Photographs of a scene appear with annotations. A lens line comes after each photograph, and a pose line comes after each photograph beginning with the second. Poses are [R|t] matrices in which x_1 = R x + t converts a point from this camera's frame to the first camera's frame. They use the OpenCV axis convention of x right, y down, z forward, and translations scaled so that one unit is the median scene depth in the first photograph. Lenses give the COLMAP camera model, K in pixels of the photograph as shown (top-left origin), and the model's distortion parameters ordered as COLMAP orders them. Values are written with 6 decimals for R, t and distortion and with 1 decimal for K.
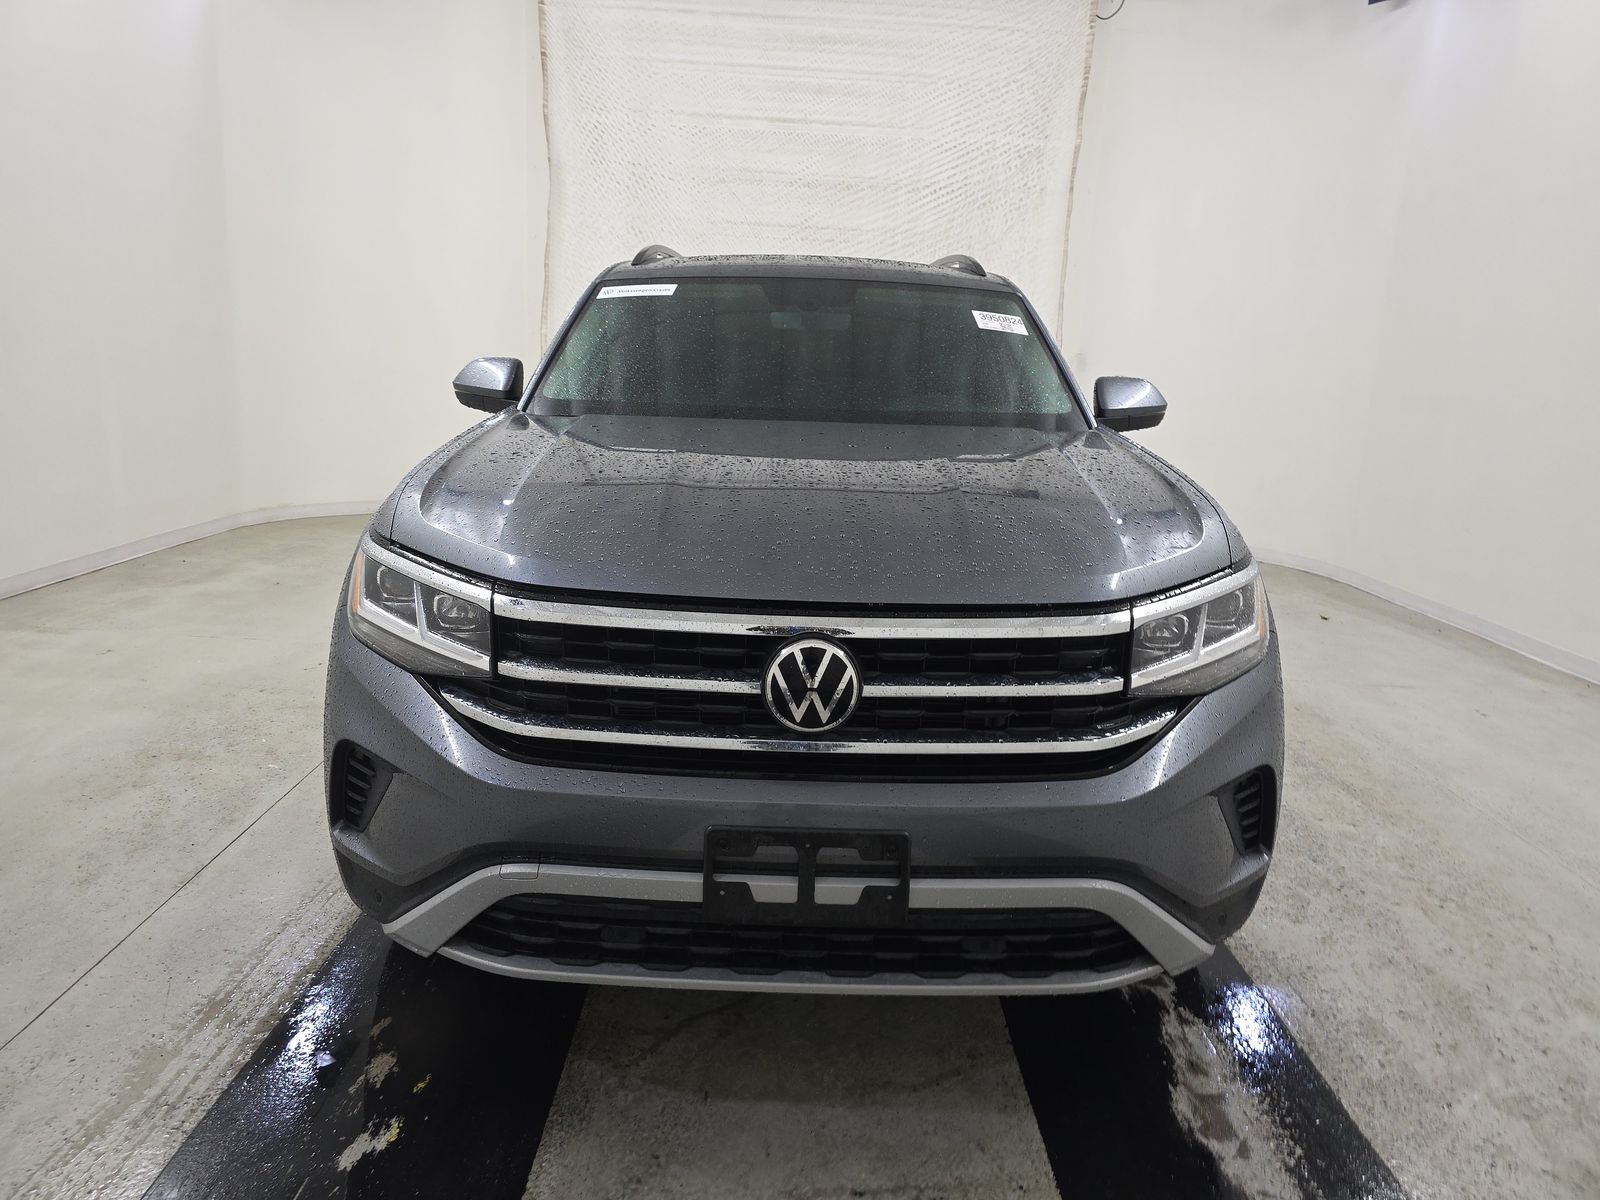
lens RADIAL K [[1075.8, 0, 794.6], [0, 1075.8, 596.0], [0, 0, 1]] dist [0.024632, -0.028568]
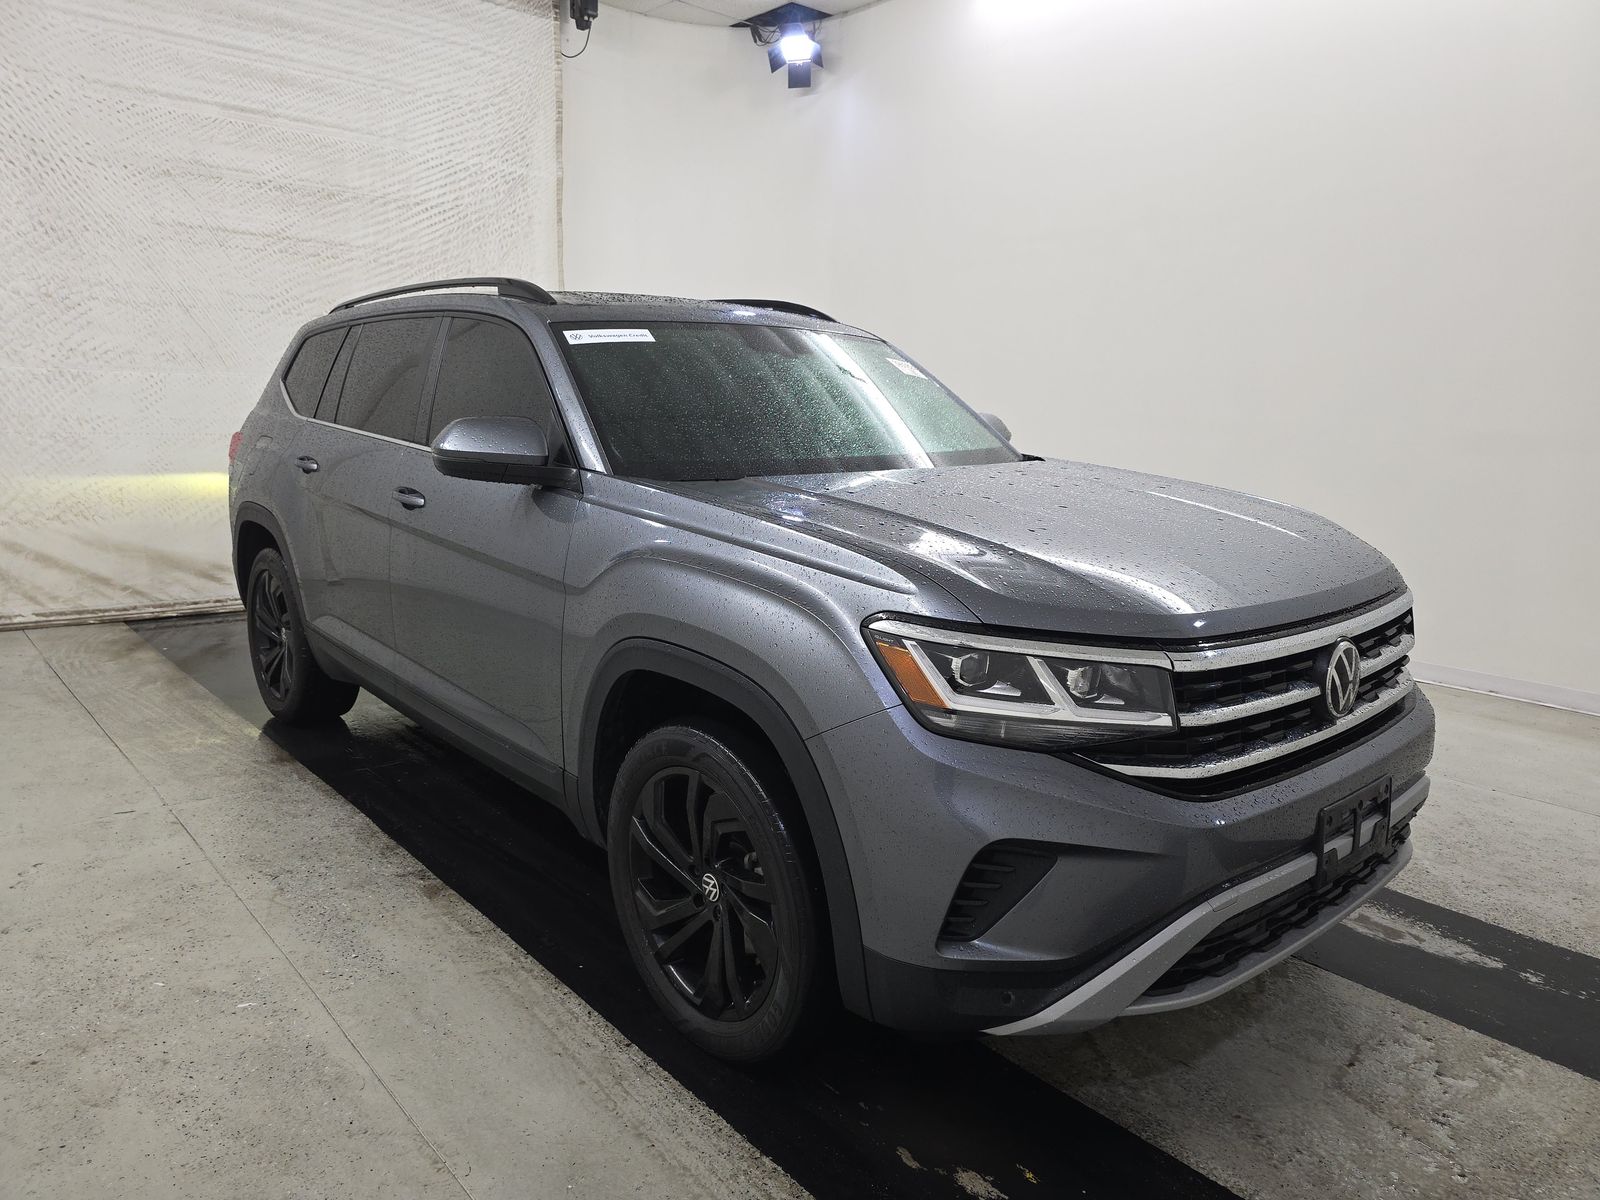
lens RADIAL K [[1075.8, 0, 798.6], [0, 1075.8, 609.5], [0, 0, 1]] dist [0.024632, -0.028568]
pose [[0.751931, -0.150166, 0.641911, -0.283855], [0.150179, 0.987127, 0.055006, -0.036634], [-0.641908, 0.055041, 0.764804, 0.097514]]
